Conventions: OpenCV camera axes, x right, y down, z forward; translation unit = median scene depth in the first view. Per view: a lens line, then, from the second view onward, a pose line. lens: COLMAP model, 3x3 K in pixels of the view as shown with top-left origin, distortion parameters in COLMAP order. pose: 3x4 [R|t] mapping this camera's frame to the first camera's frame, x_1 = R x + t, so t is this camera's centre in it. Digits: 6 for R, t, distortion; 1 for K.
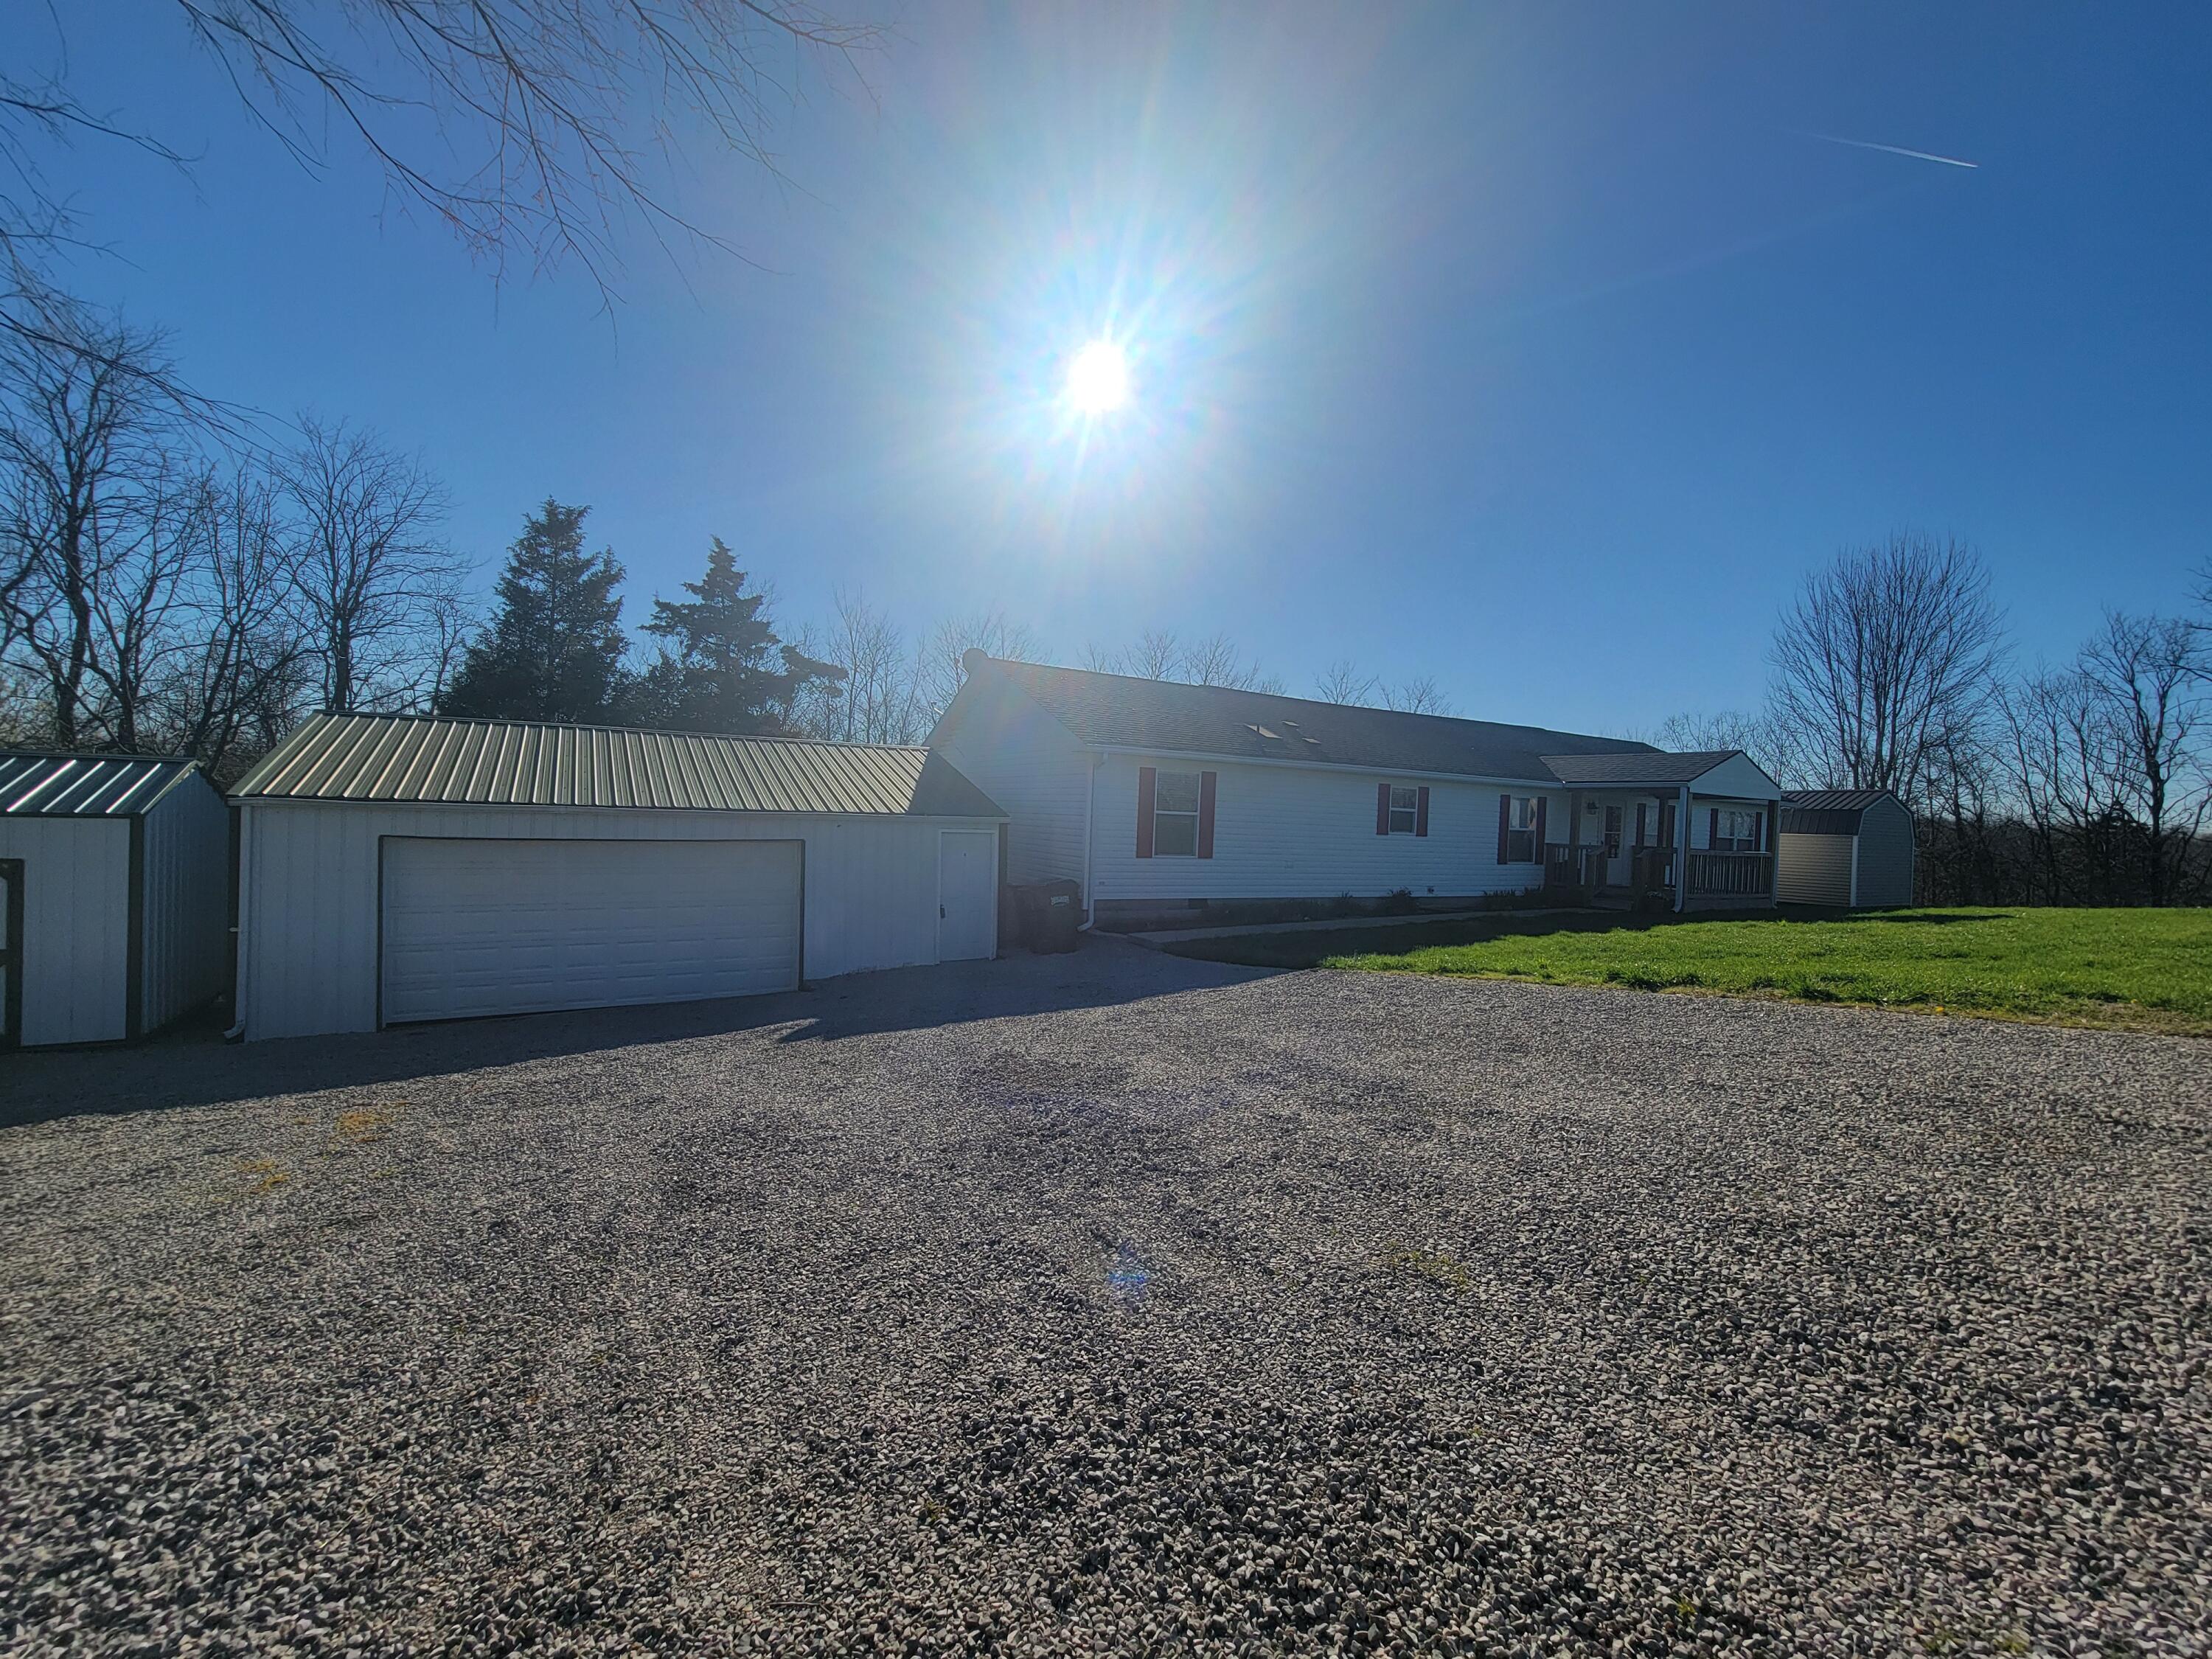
lens RADIAL K [[910.6, 0, 1111.1], [0, 910.6, 820.0], [0, 0, 1]] dist [0.001503, 0.000635]
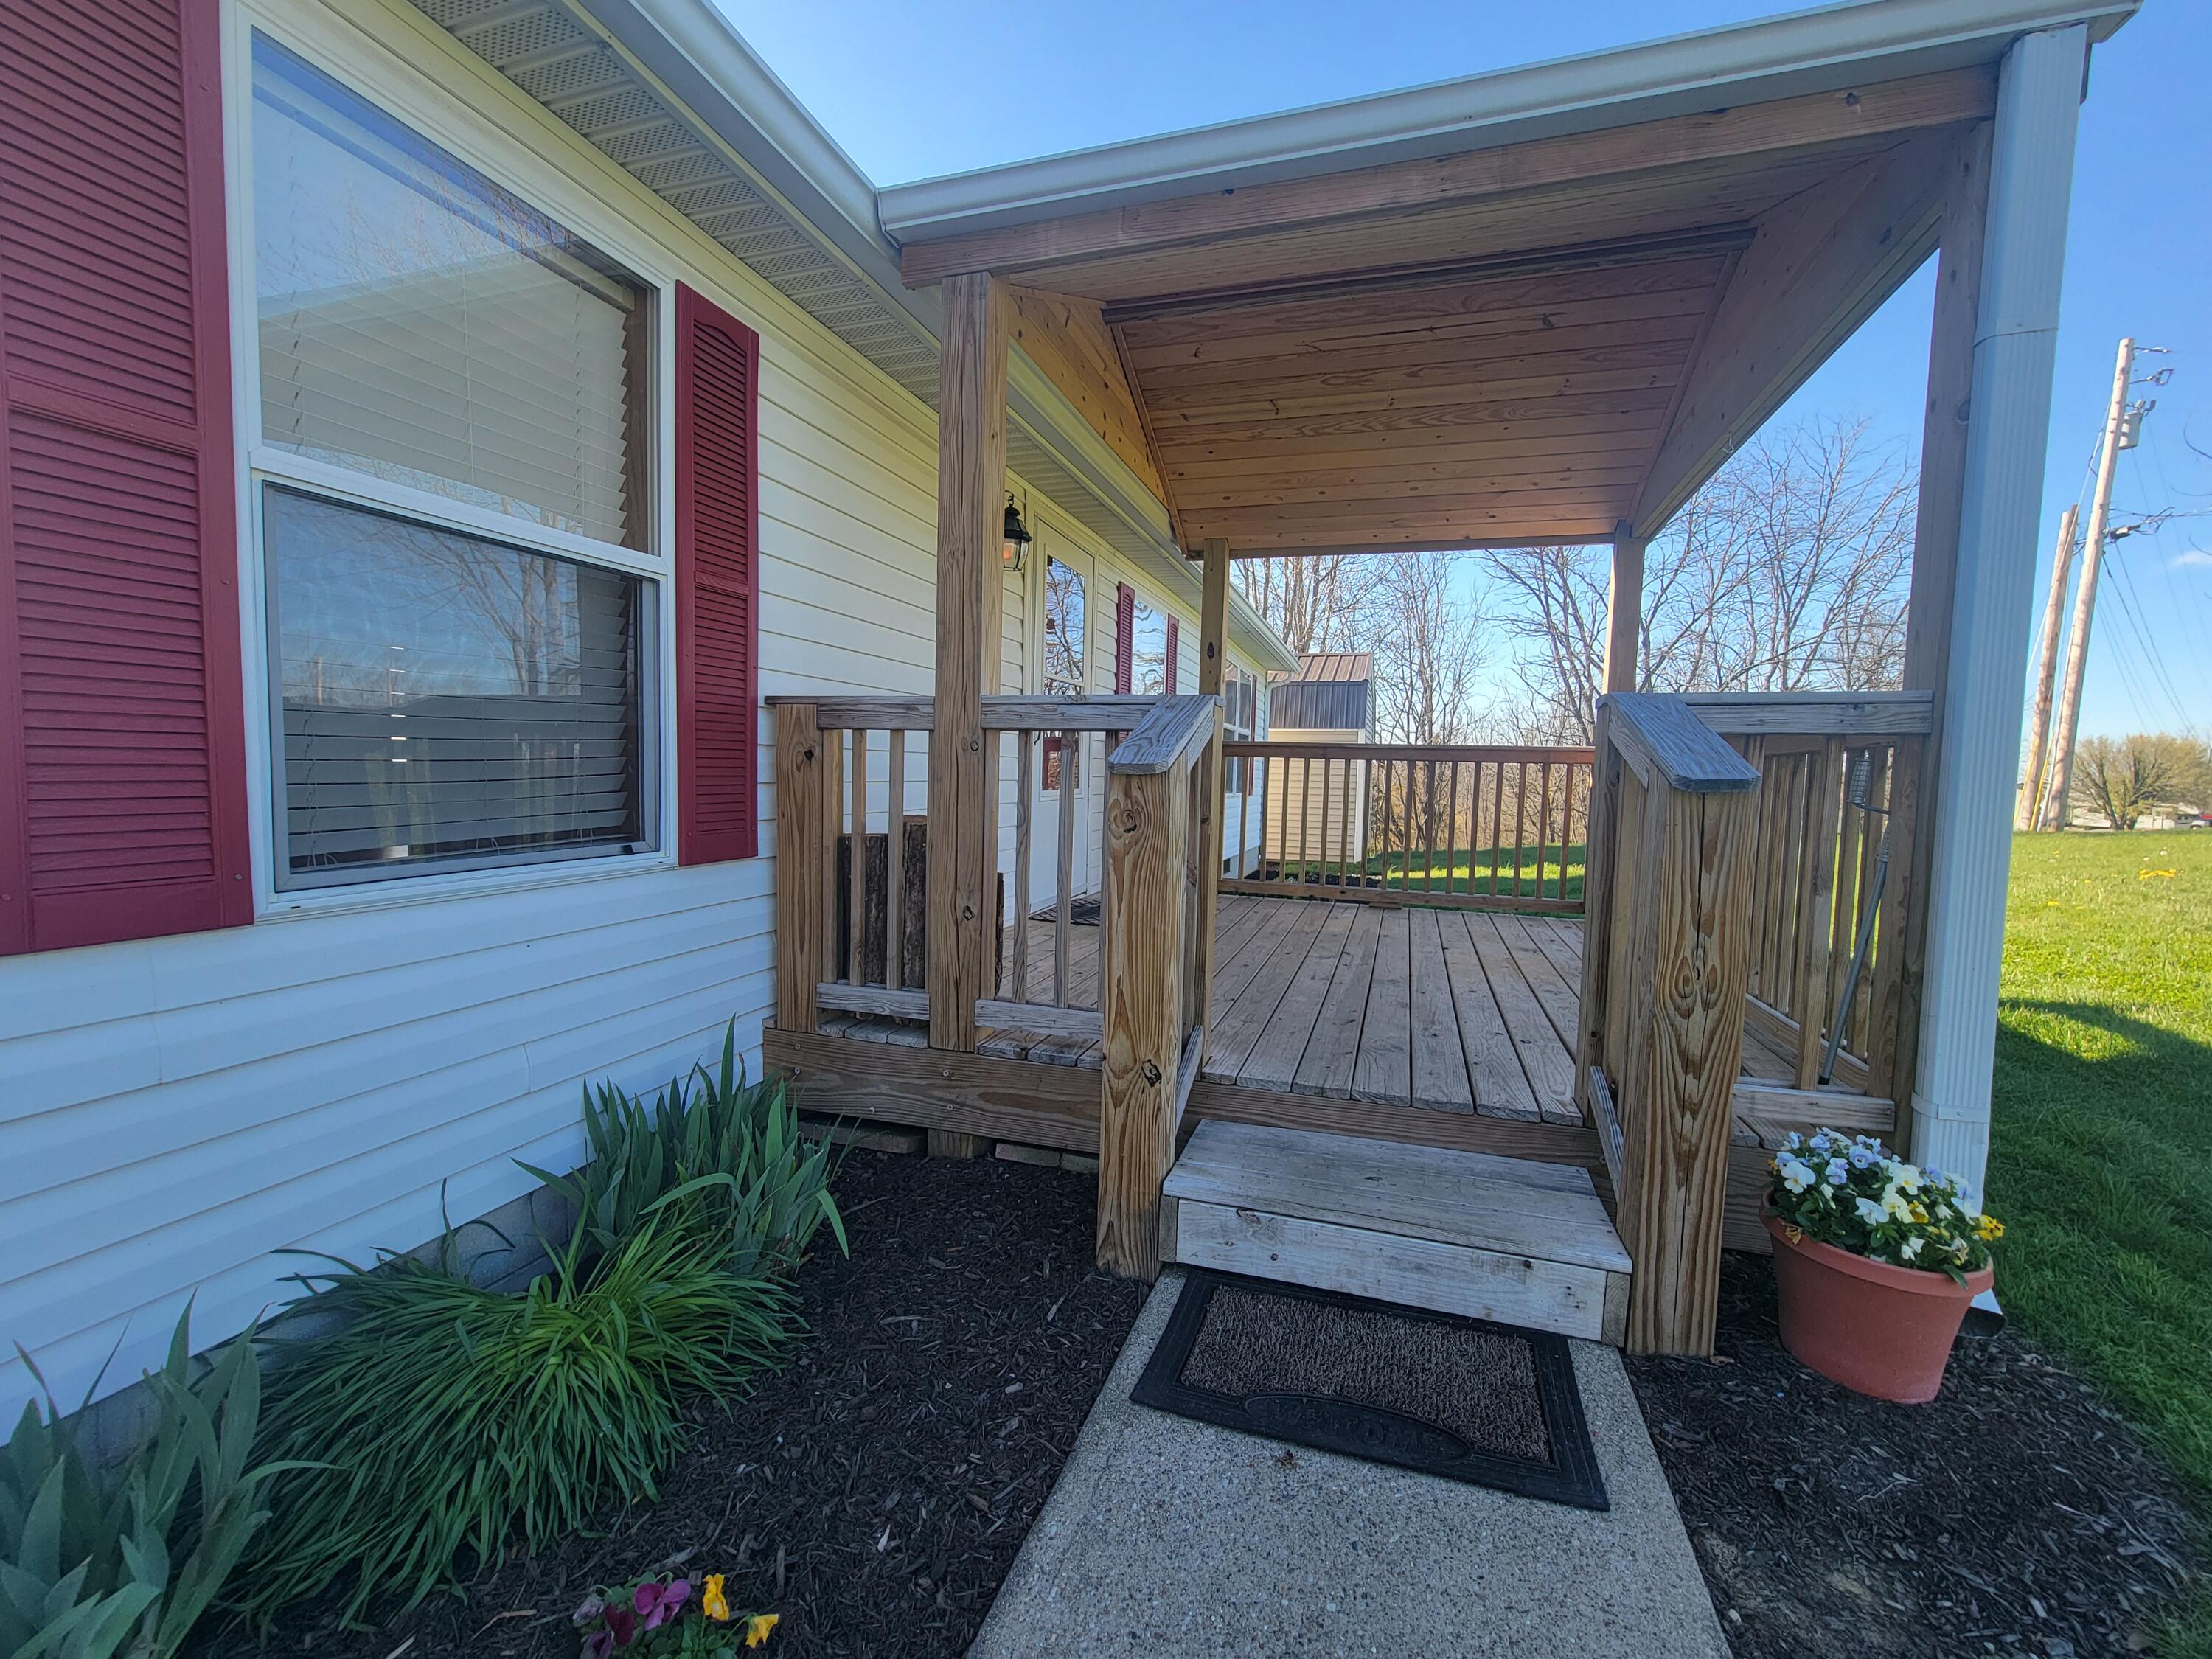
lens RADIAL K [[910.6, 0, 1108.9], [0, 910.6, 830.5], [0, 0, 1]] dist [0.001503, 0.000635]
pose [[0.789426, -0.051742, 0.611661, 0.372775], [0.002479, 0.996702, 0.081113, 0.029729], [-0.613840, -0.062516, 0.786951, 0.742957]]
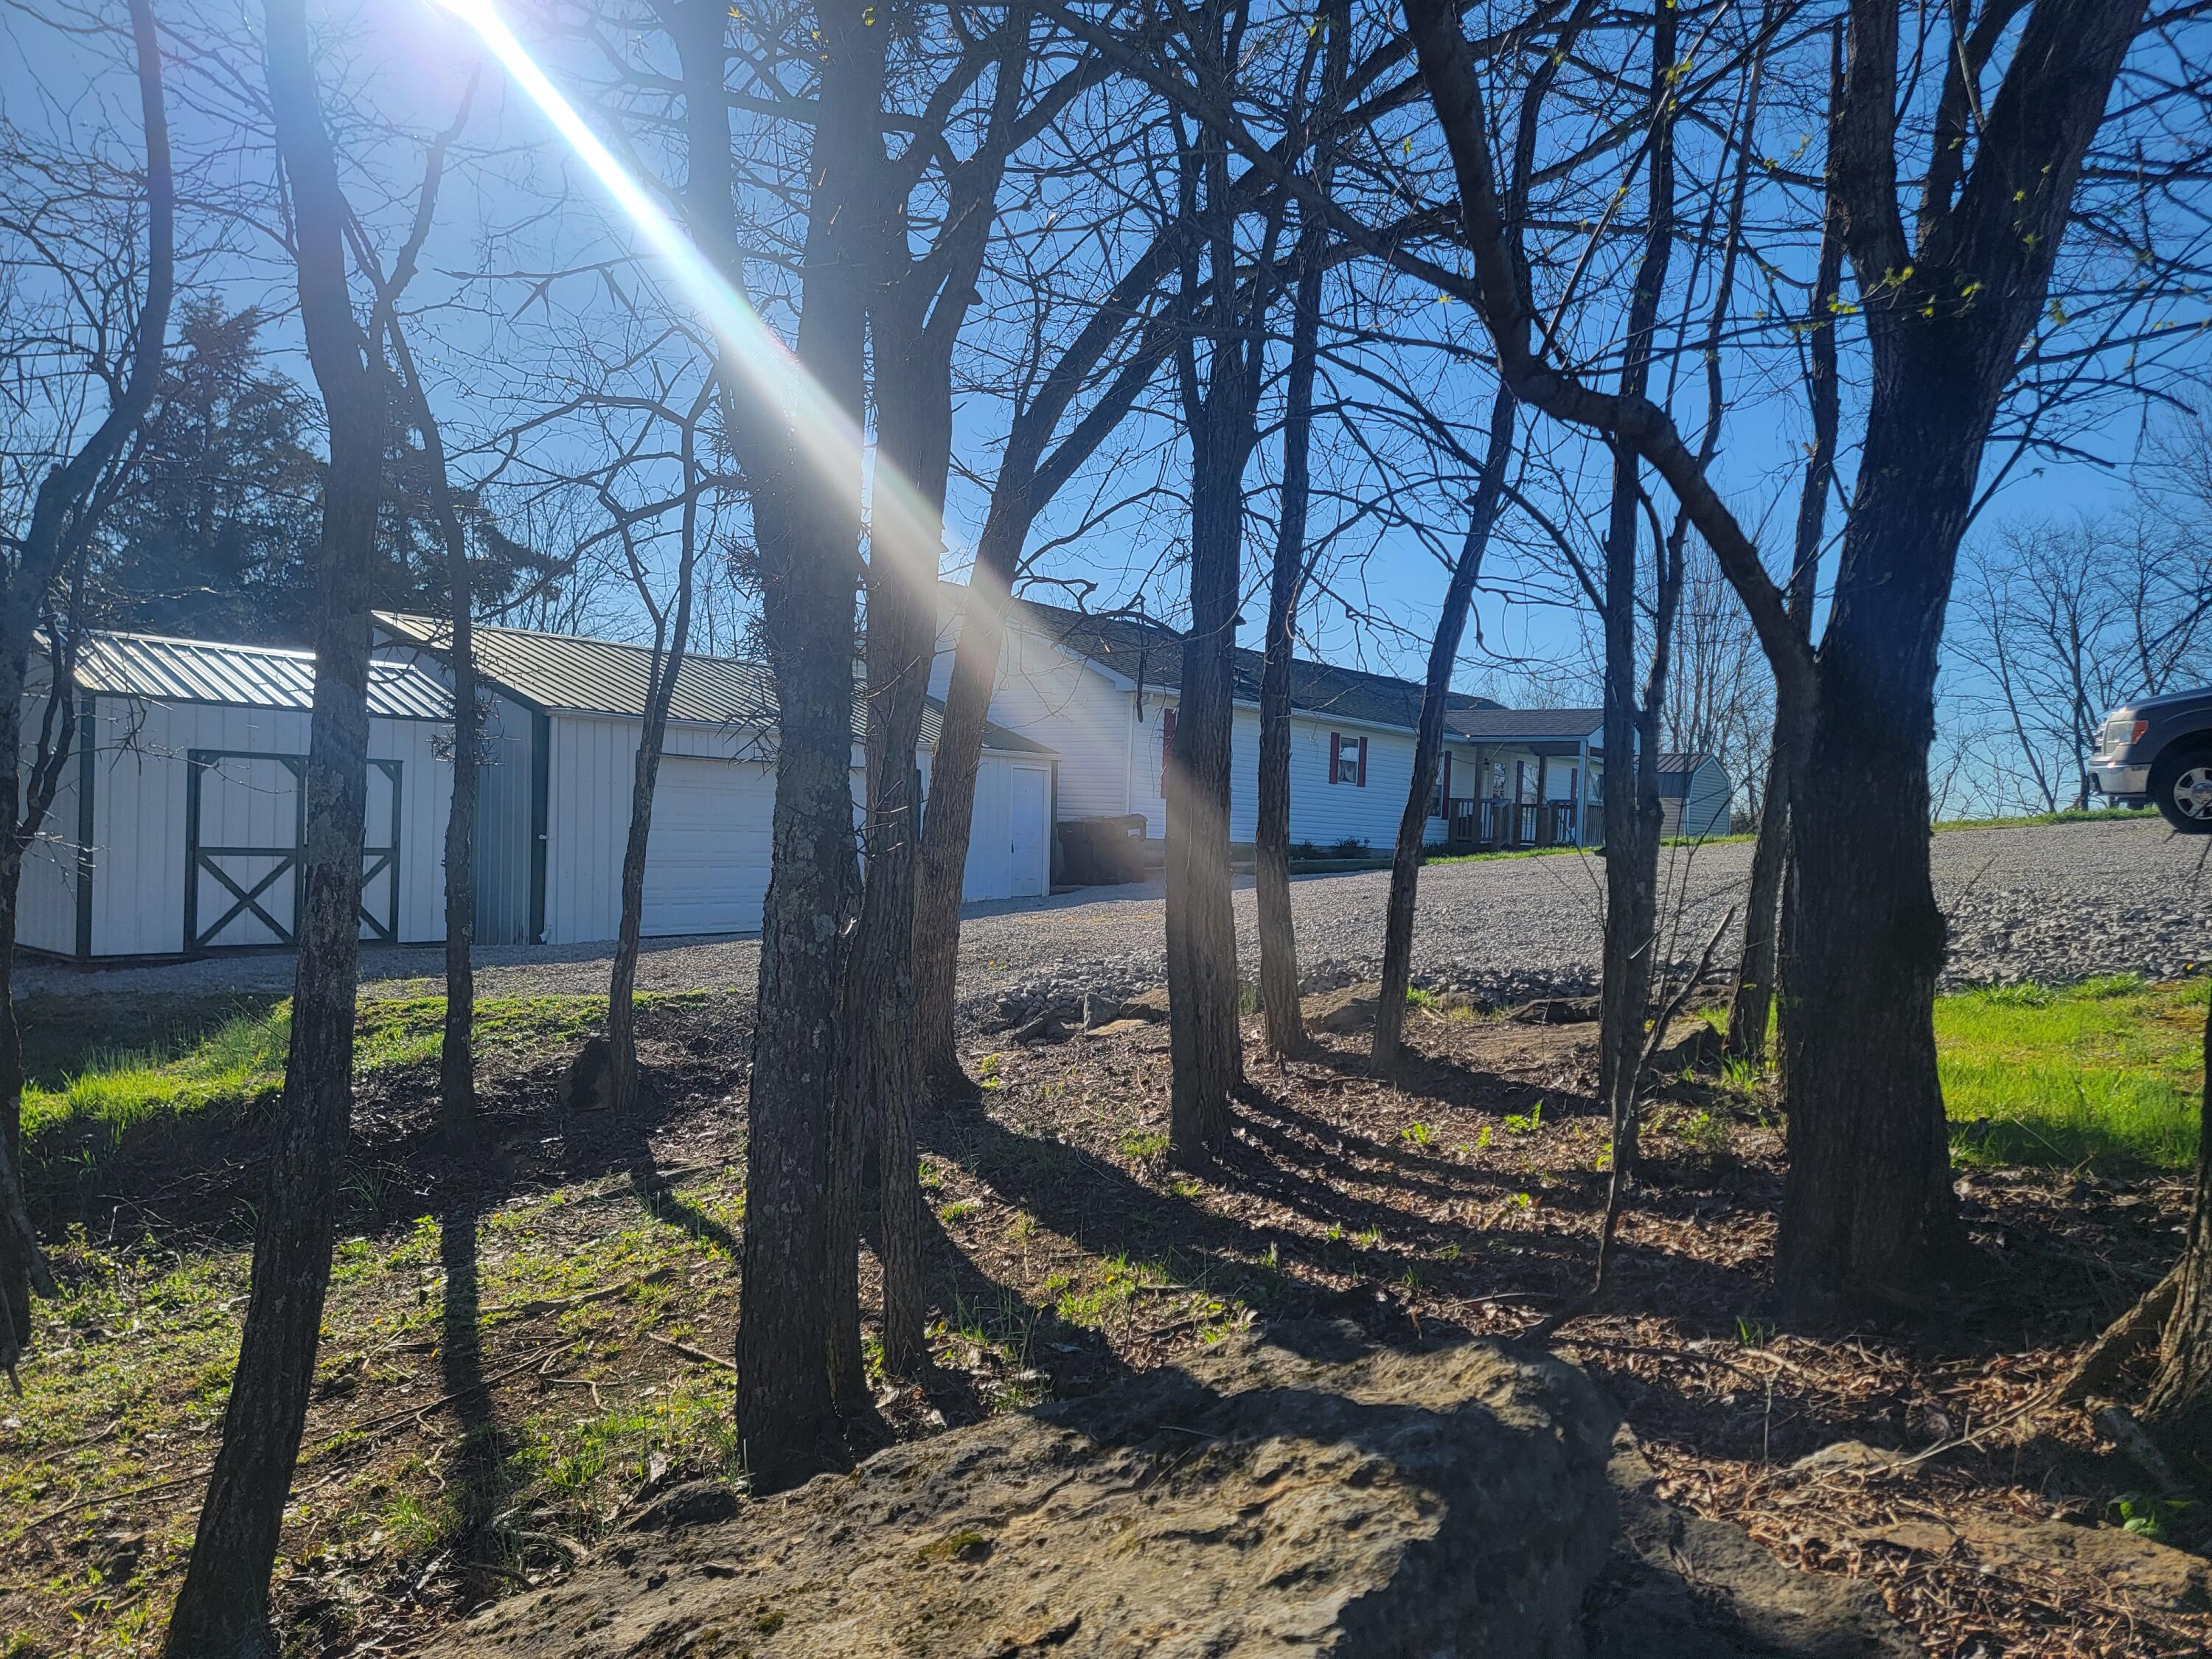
lens RADIAL K [[1574.9, 0, 1103.9], [0, 1574.9, 846.8], [0, 0, 1]] dist [0.060072, 0.000914]
pose [[0.925951, -0.003776, 0.377624, -0.434689], [-0.004612, 0.999762, 0.021305, 0.037490], [-0.377615, -0.021469, 0.925714, -0.369107]]
